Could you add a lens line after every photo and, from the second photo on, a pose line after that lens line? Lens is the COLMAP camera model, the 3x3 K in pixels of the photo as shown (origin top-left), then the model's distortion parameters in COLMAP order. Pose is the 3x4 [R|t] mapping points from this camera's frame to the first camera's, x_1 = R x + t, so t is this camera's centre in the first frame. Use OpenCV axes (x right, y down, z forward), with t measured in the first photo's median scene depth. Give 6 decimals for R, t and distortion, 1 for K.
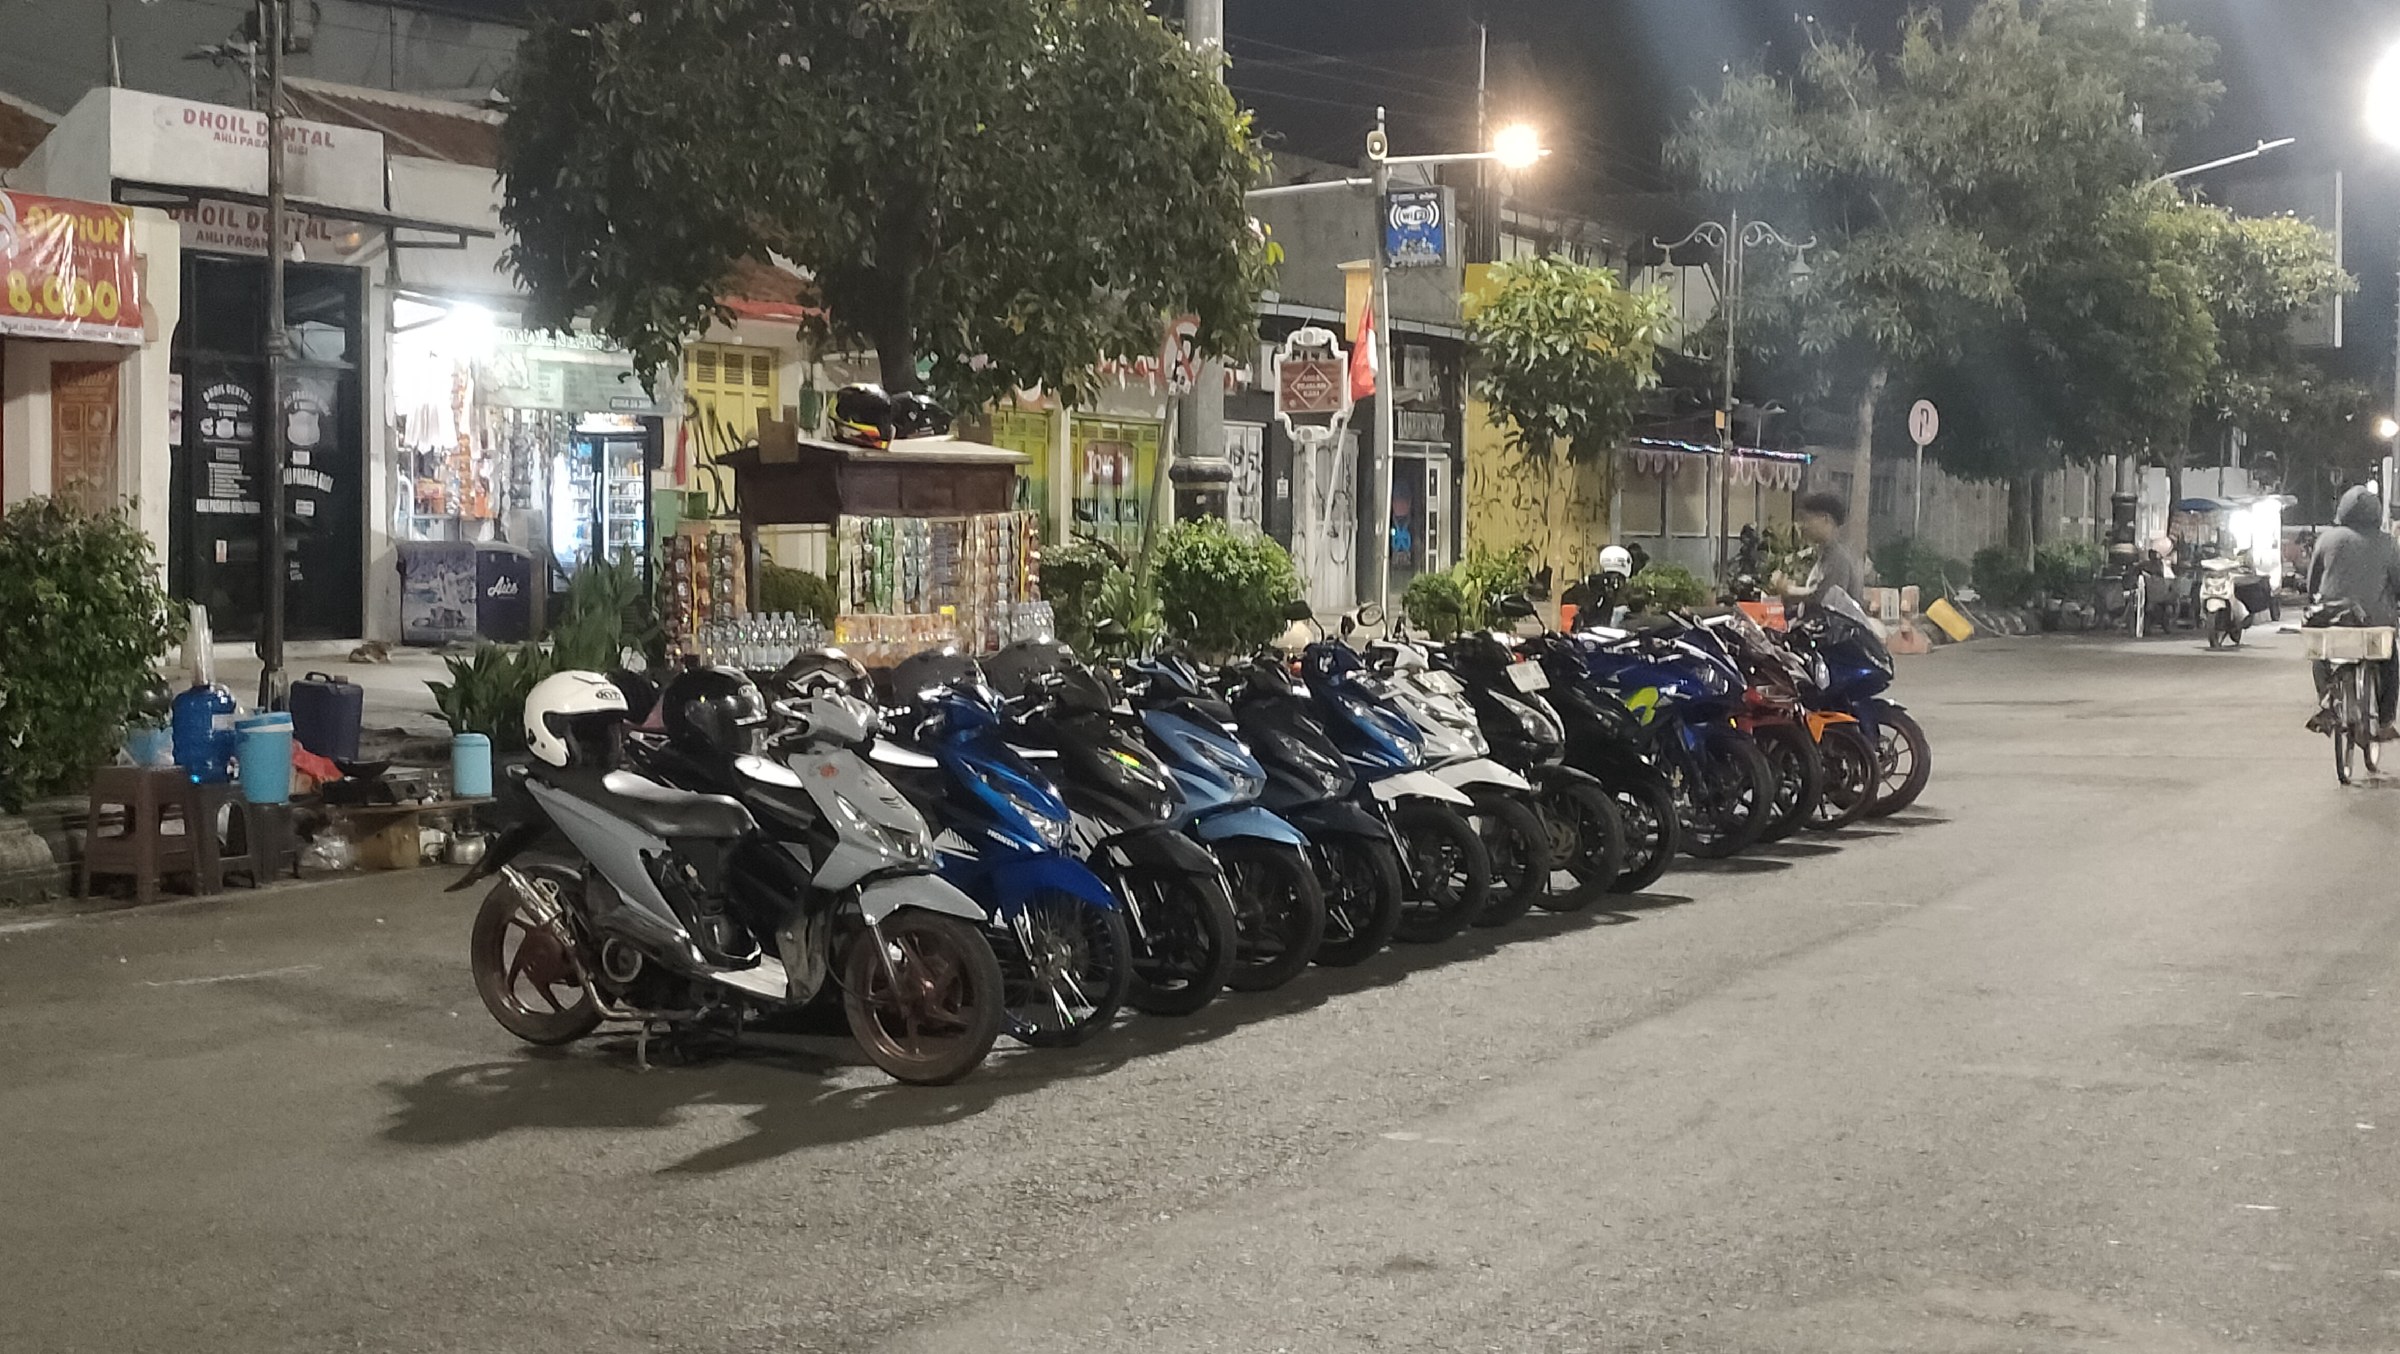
lens RADIAL K [[3464.9, 0, 1205.3], [0, 3464.9, 633.8], [0, 0, 1]] dist [0.014836, 0.099366]
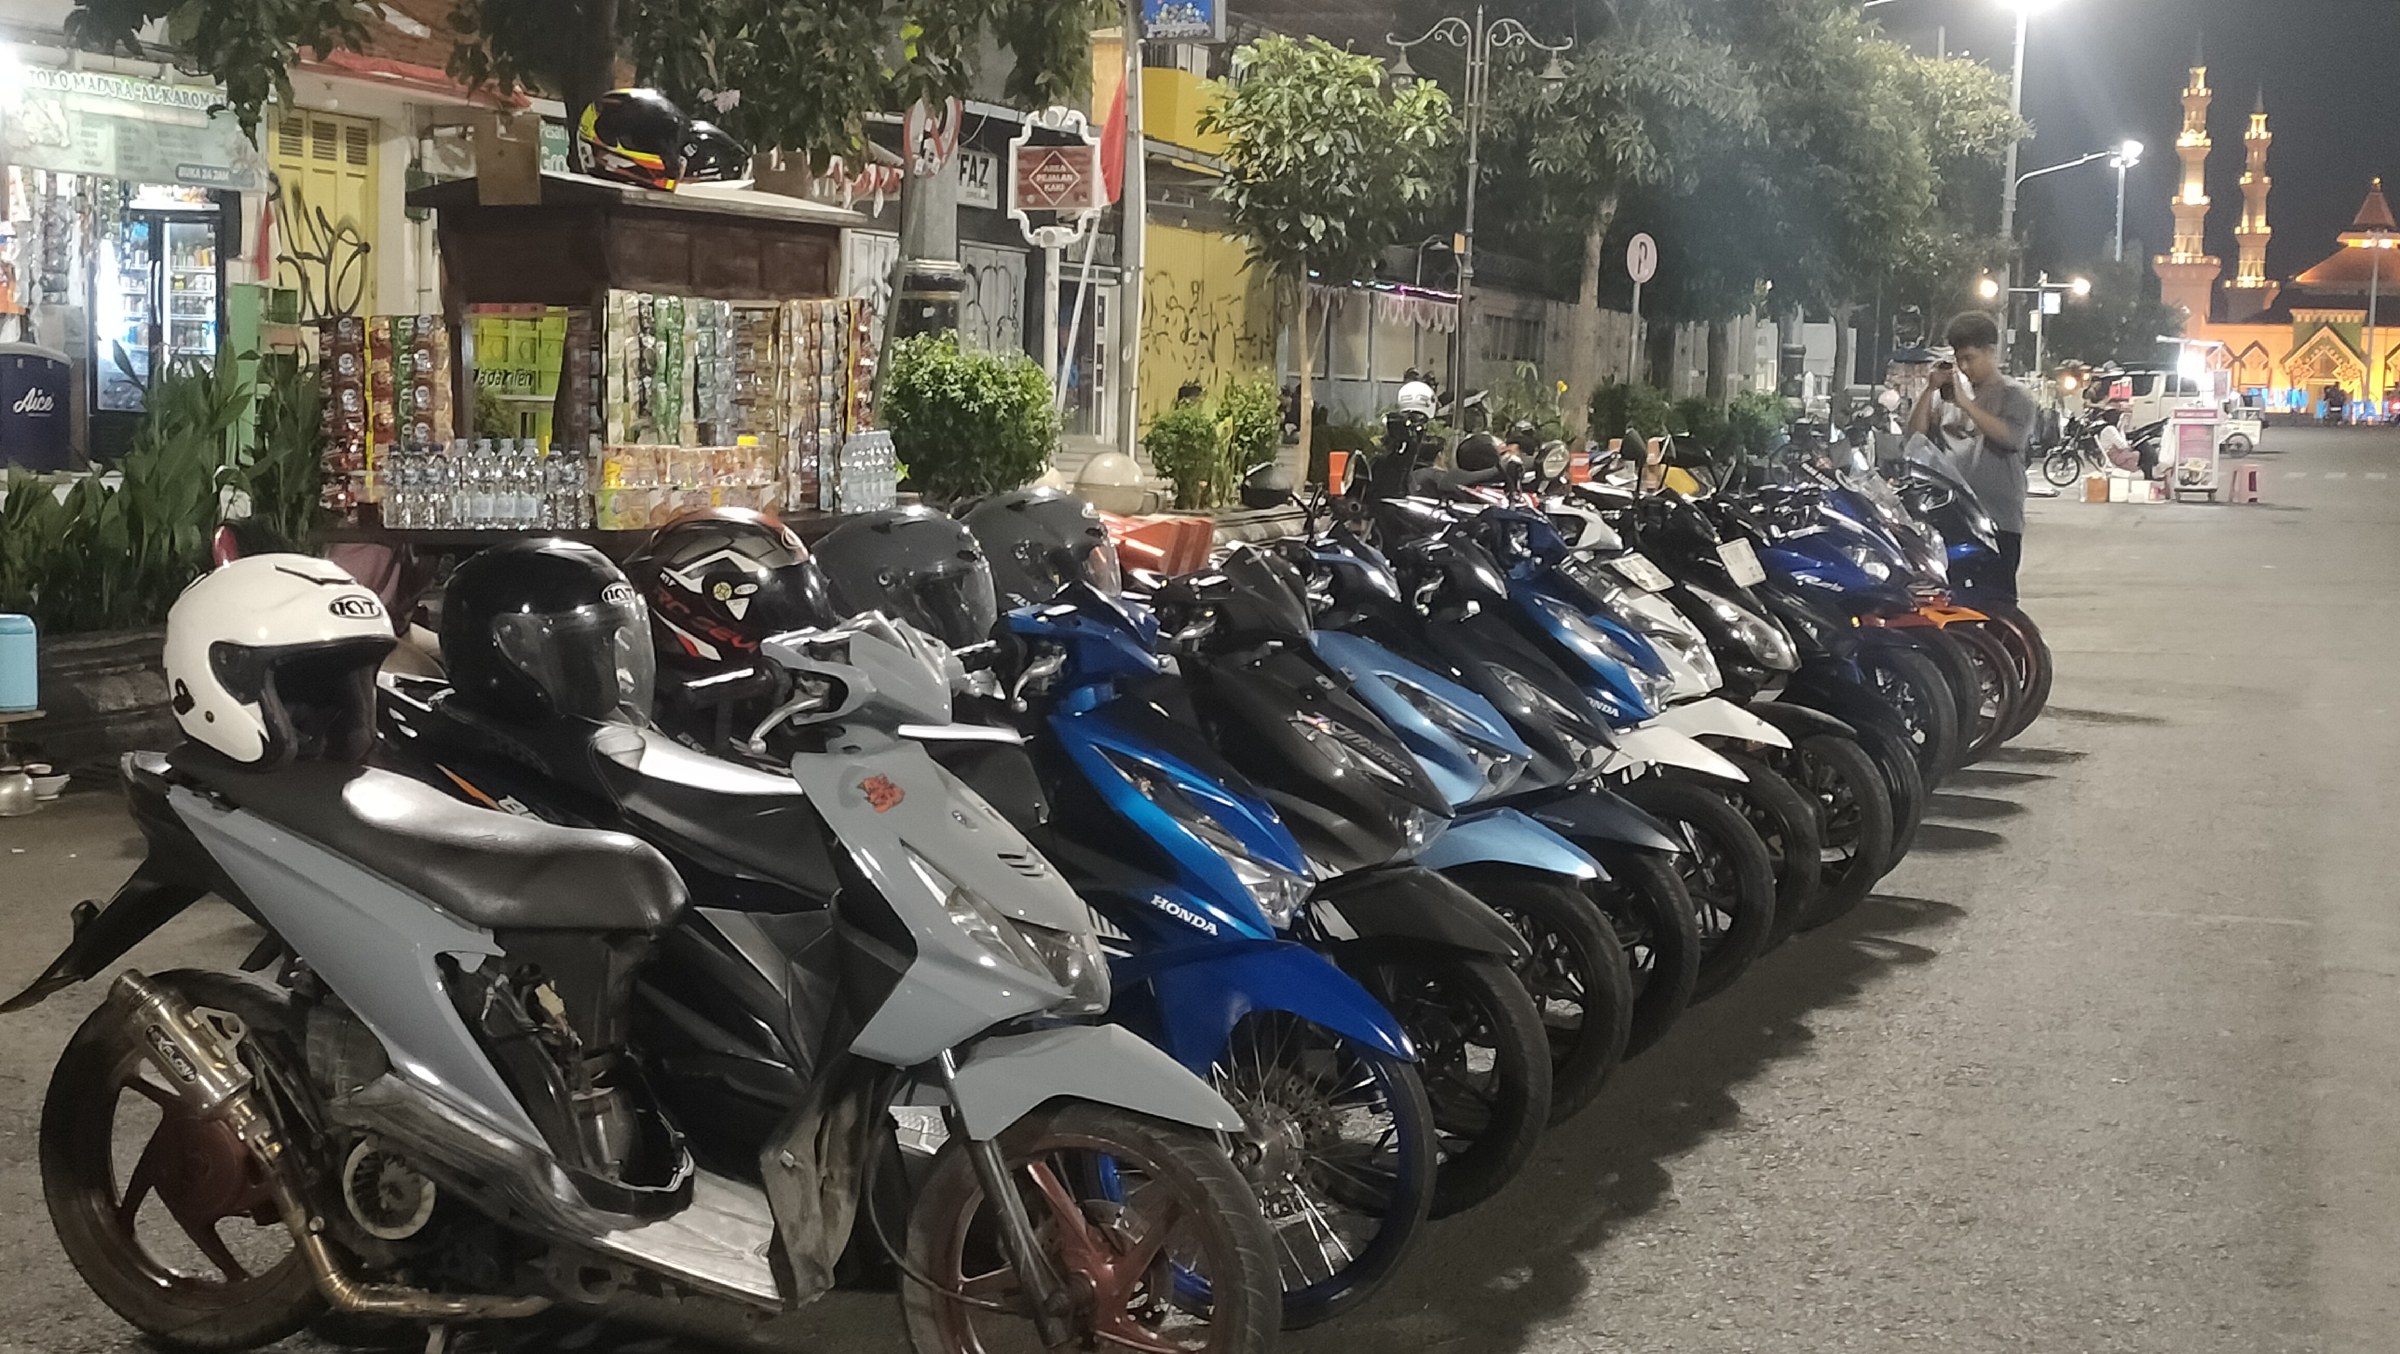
lens RADIAL K [[3464.9, 0, 1205.3], [0, 3464.9, 633.8], [0, 0, 1]] dist [0.014836, 0.099366]
pose [[0.991323, 0.012315, 0.130872, -0.046011], [-0.018221, 0.998864, 0.044023, -0.000453], [-0.130181, -0.046026, 0.990421, 0.201815]]
